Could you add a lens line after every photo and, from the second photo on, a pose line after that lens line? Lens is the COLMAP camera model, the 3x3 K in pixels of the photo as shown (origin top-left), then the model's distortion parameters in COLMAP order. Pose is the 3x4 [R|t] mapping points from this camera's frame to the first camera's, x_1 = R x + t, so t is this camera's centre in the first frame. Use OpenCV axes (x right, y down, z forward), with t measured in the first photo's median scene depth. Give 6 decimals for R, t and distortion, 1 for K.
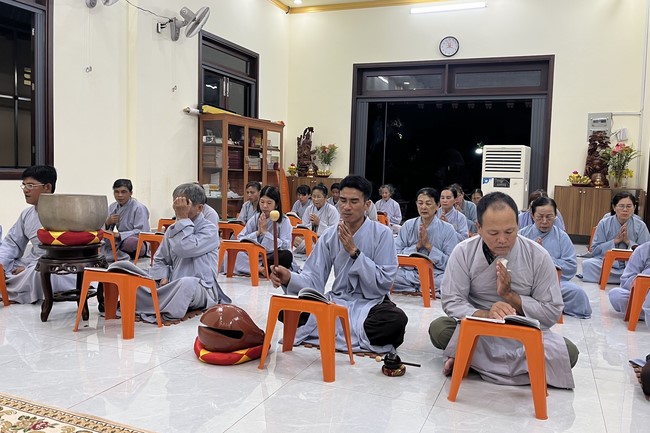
lens RADIAL K [[532.3, 0, 348.9], [0, 532.3, 204.1], [0, 0, 1]] dist [0.056218, -0.084794]
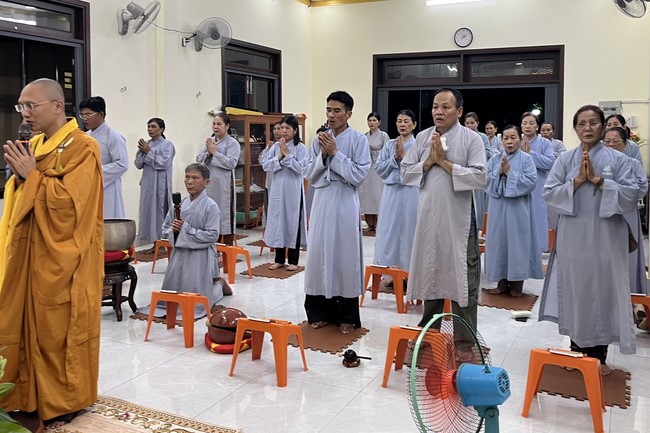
lens RADIAL K [[578.7, 0, 367.0], [0, 578.7, 160.3], [0, 0, 1]] dist [0.026187, -0.014960]
pose [[0.997822, -0.020426, -0.062730, 0.073977], [0.019720, 0.999735, -0.011842, -0.053493], [0.062955, 0.010580, 0.997960, -0.133074]]
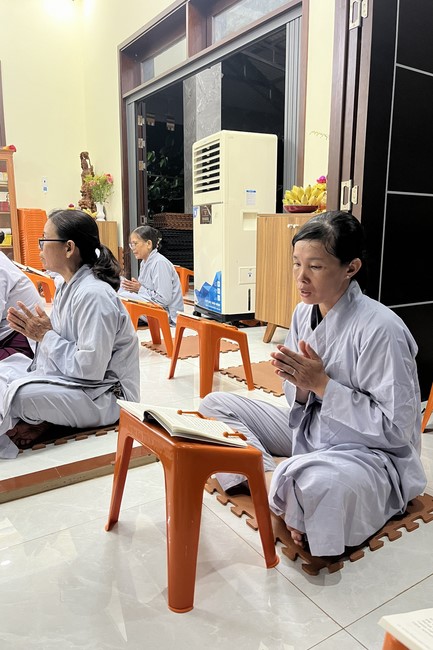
lens RADIAL K [[502.6, 0, 216.5], [0, 502.6, 325.0], [0, 0, 1]] dist [0.064526, -0.074269]
pose [[0.800774, 0.083541, -0.593112, 0.606793], [-0.013566, 0.992501, 0.121479, 0.006500], [0.598812, -0.089231, 0.795903, 0.632061]]
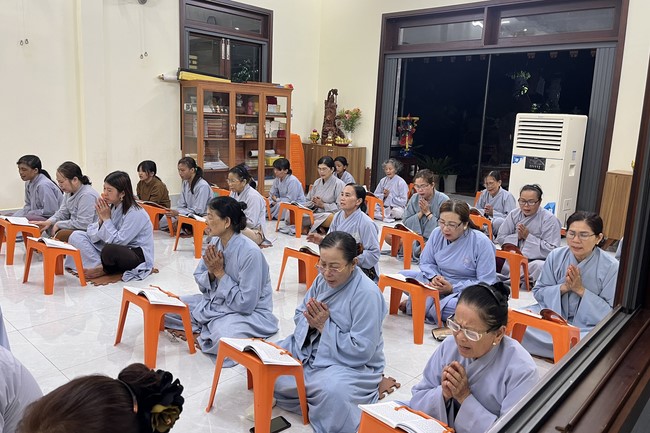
lens RADIAL K [[502.6, 0, 322.2], [0, 502.6, 195.6], [0, 0, 1]] dist [0.064526, -0.074269]
pose [[0.926714, 0.068420, -0.369486, 0.283233], [-0.035666, 0.994860, 0.094771, -0.053763], [0.374071, -0.074648, 0.924391, 0.223054]]
